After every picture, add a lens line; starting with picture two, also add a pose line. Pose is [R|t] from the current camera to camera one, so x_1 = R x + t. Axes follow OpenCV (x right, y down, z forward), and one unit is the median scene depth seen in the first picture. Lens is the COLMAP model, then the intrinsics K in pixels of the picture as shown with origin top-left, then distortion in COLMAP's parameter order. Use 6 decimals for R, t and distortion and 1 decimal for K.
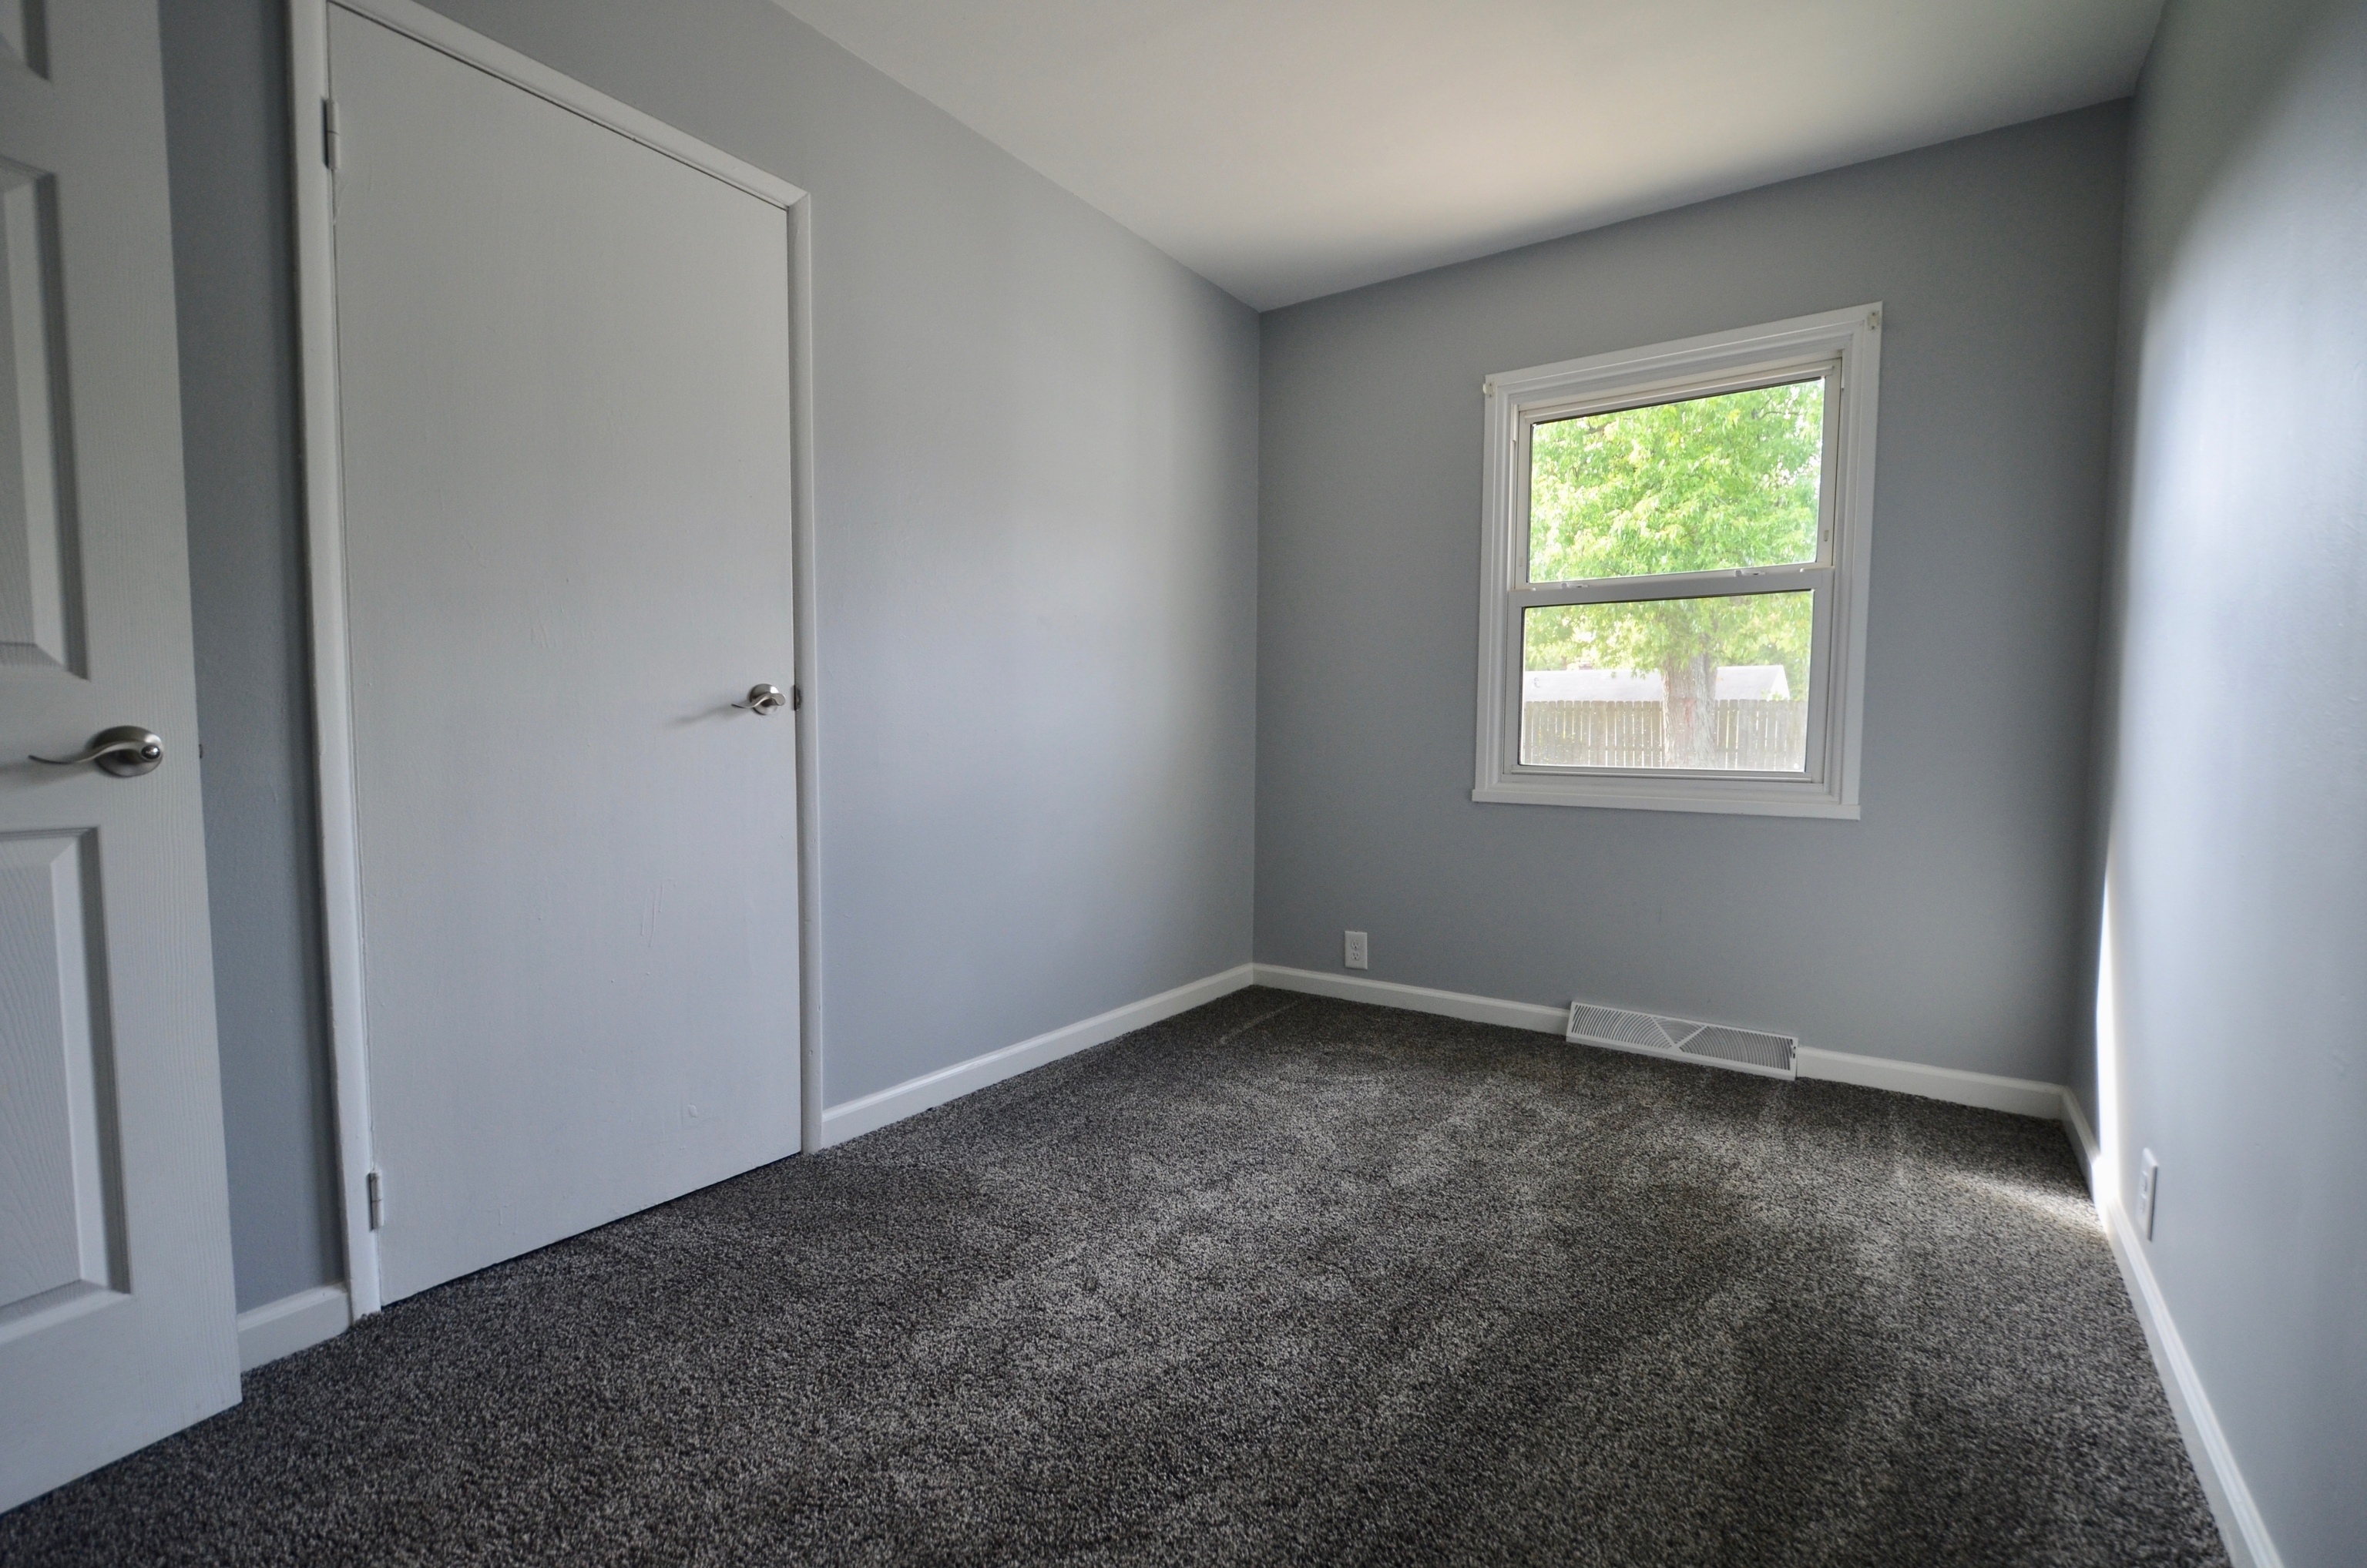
lens RADIAL K [[1023.3, 0, 1215.7], [0, 1023.3, 801.5], [0, 0, 1]] dist [0.006161, -0.006807]
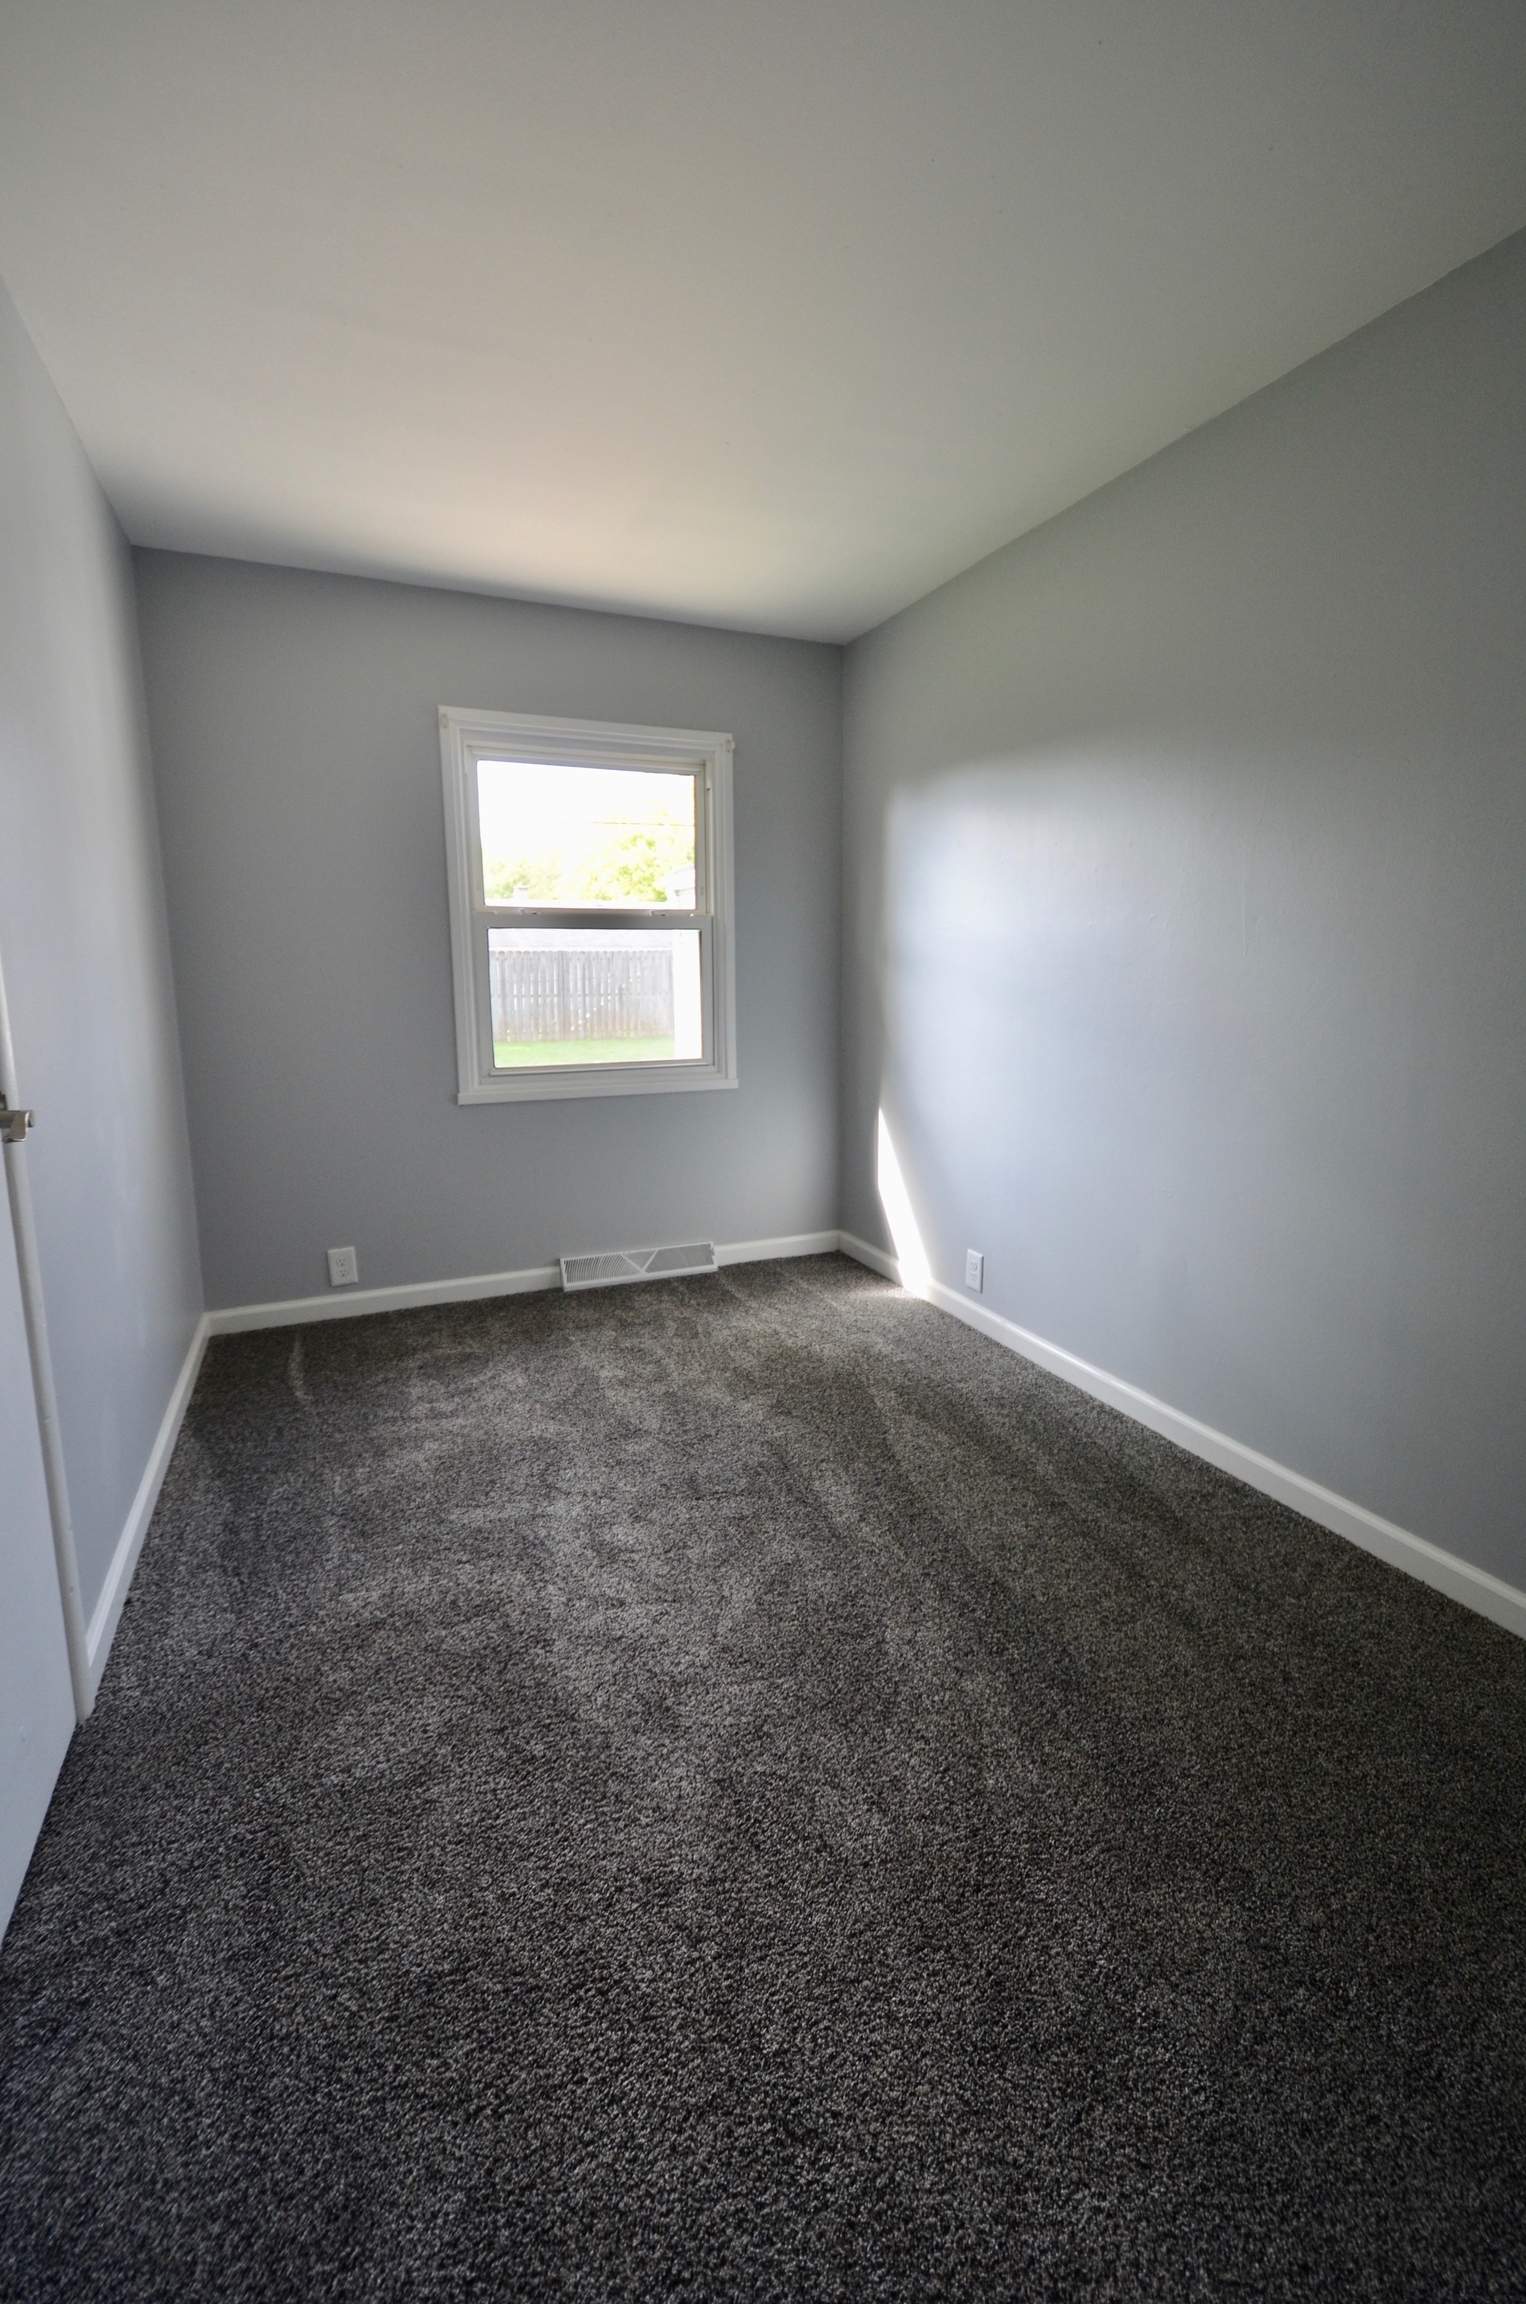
lens RADIAL K [[996.1, 0, 780.9], [0, 996.1, 1124.7], [0, 0, 1]] dist [0.006161, -0.006807]
pose [[0.535635, -0.147116, 0.831536, -0.610082], [0.069337, 0.989045, 0.130319, -0.126320], [-0.841598, -0.012147, 0.539967, 0.185677]]
